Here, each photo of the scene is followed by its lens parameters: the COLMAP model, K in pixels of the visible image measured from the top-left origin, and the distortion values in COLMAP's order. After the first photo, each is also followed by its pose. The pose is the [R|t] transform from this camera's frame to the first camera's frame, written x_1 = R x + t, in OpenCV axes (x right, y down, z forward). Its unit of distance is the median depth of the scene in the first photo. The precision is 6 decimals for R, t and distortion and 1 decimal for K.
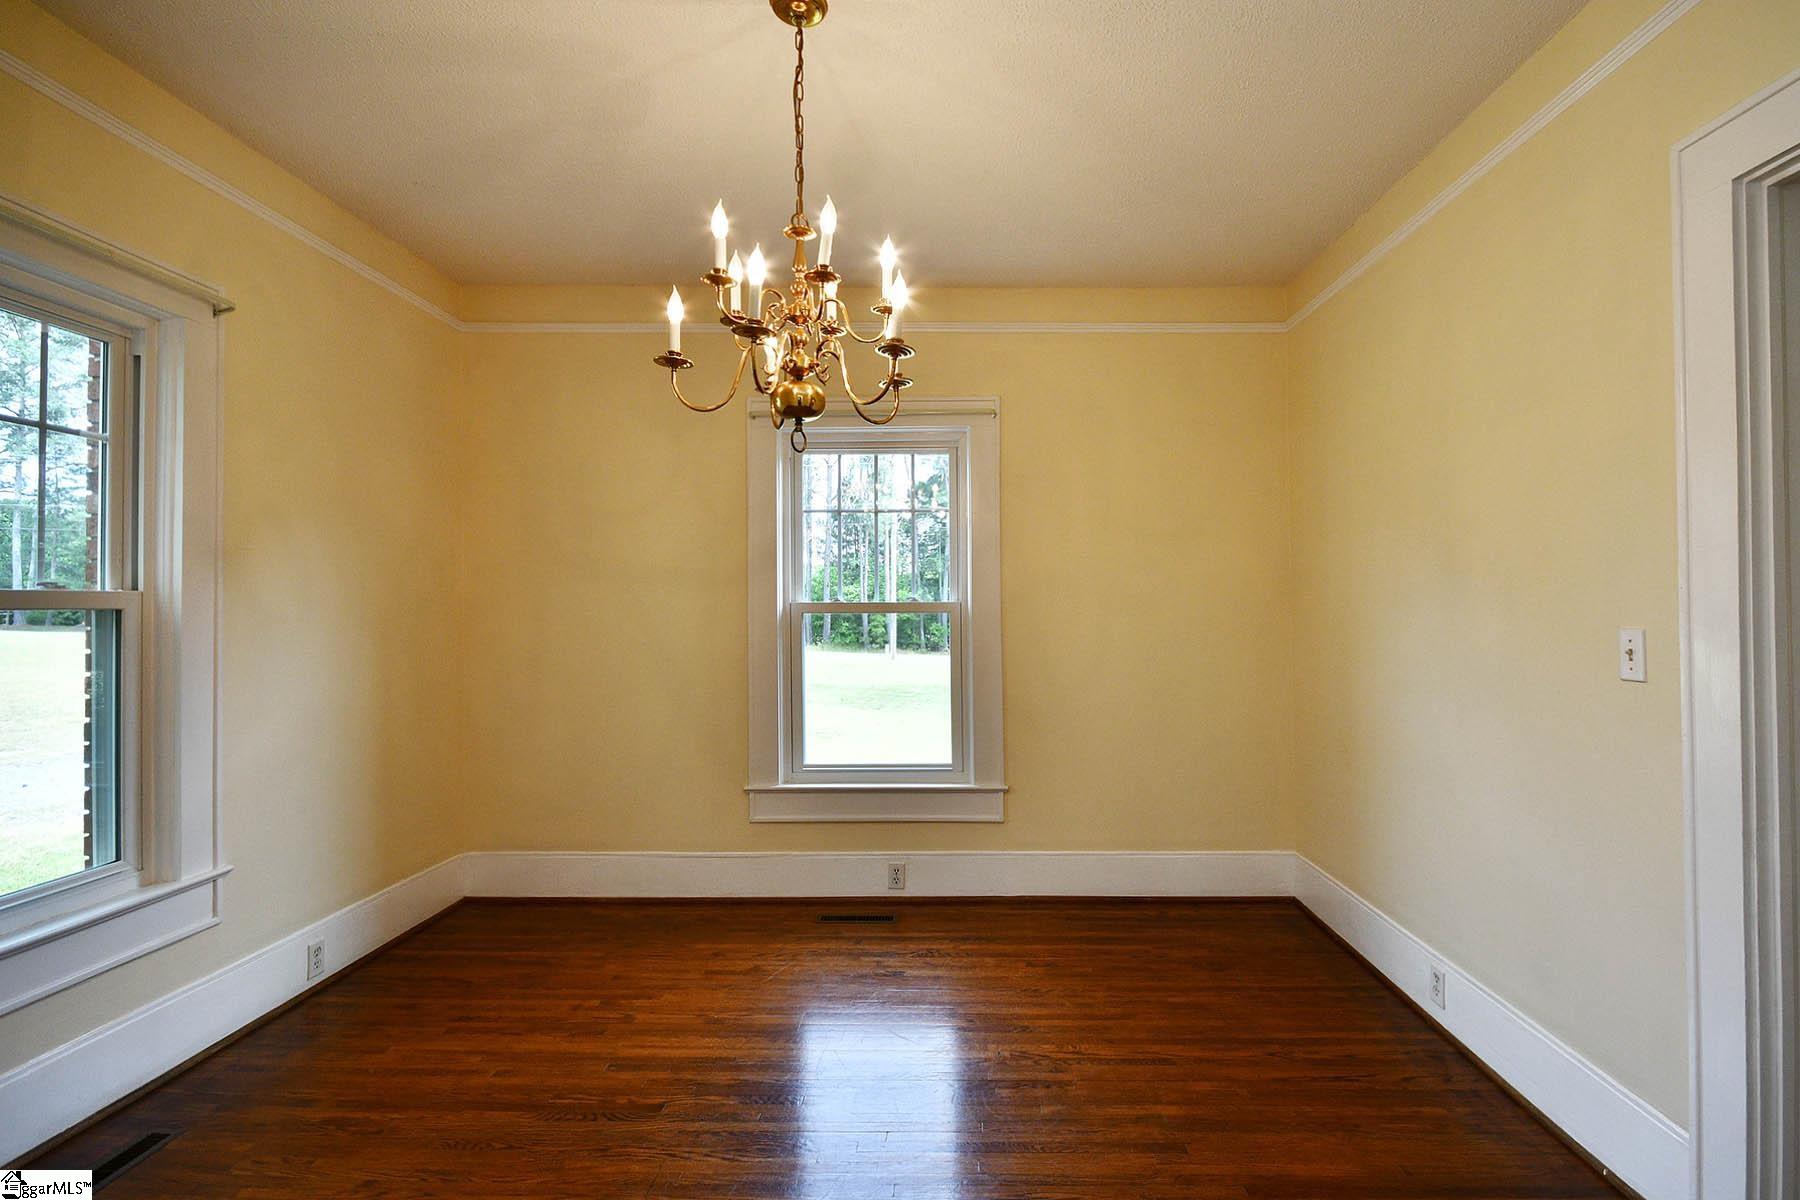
lens RADIAL K [[767.0, 0, 945.1], [0, 767.0, 598.8], [0, 0, 1]] dist [0.000917, 0.000056]
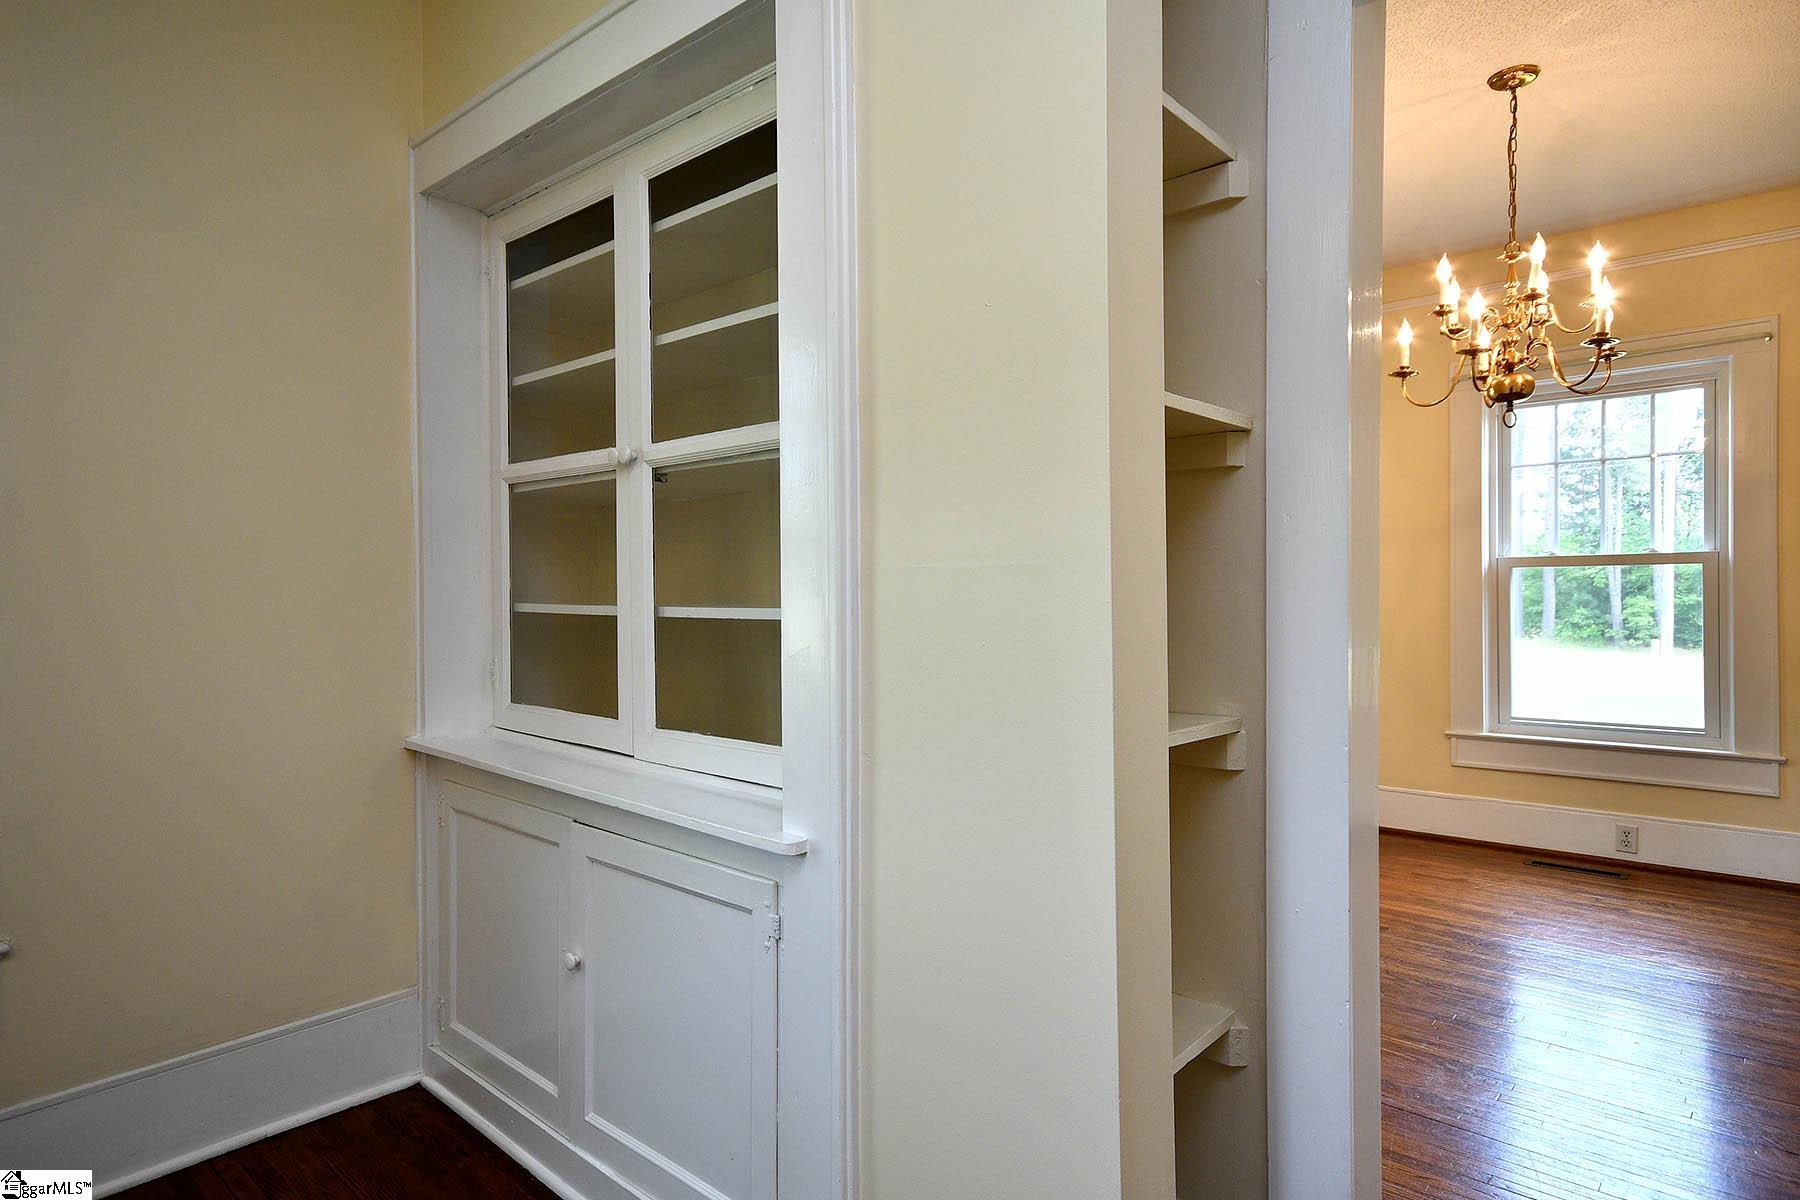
lens RADIAL K [[992.8, 0, 870.6], [0, 992.8, 605.7], [0, 0, 1]] dist [0.017233, -0.001739]
pose [[0.730778, 0.006531, -0.682584, 0.118231], [0.006563, 0.999841, 0.016593, 0.050047], [0.682584, -0.016606, 0.730619, -0.658063]]
